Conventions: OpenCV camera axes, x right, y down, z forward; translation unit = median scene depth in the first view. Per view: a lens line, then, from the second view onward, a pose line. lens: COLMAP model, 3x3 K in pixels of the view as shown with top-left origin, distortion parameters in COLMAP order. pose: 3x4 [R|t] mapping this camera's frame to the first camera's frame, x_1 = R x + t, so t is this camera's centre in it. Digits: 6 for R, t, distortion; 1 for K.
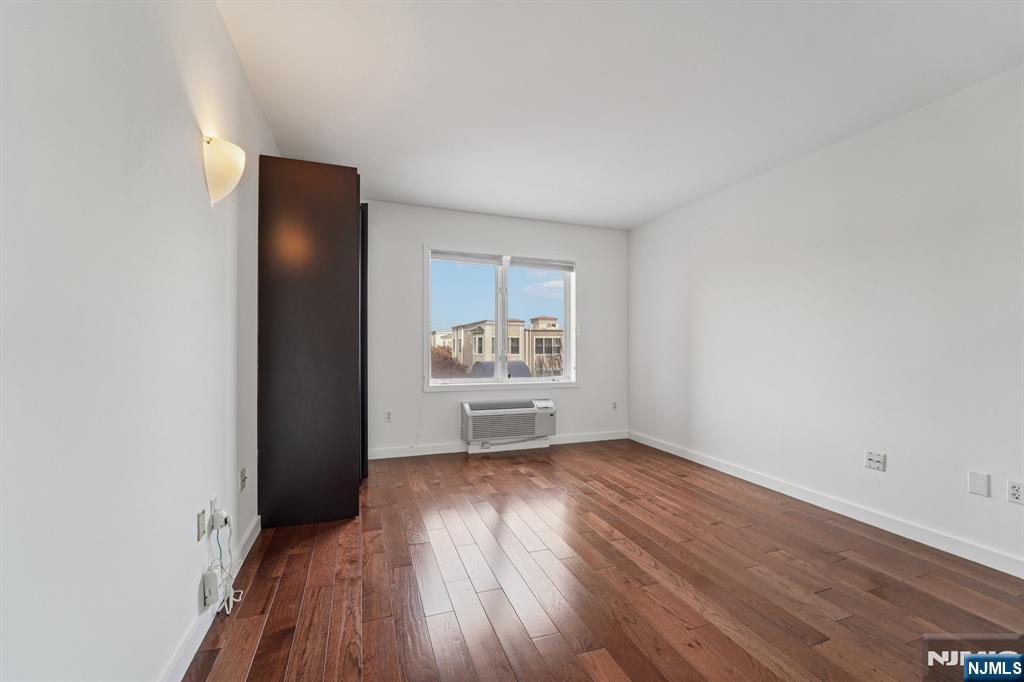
lens RADIAL K [[424.9, 0, 509.4], [0, 424.9, 333.9], [0, 0, 1]] dist [-0.003627, -0.001502]
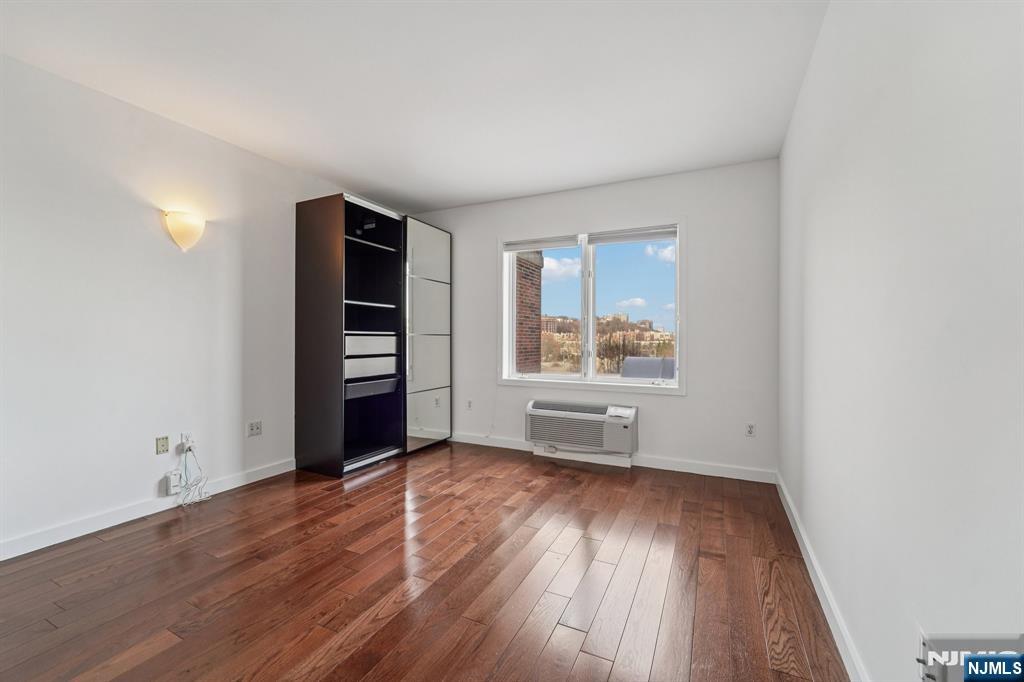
lens RADIAL K [[424.9, 0, 509.3], [0, 424.9, 324.6], [0, 0, 1]] dist [-0.003627, -0.001502]
pose [[0.687601, -0.023696, -0.725702, 0.566414], [0.020025, 0.999706, -0.013670, 0.009600], [0.725812, -0.005133, 0.687873, 0.332182]]
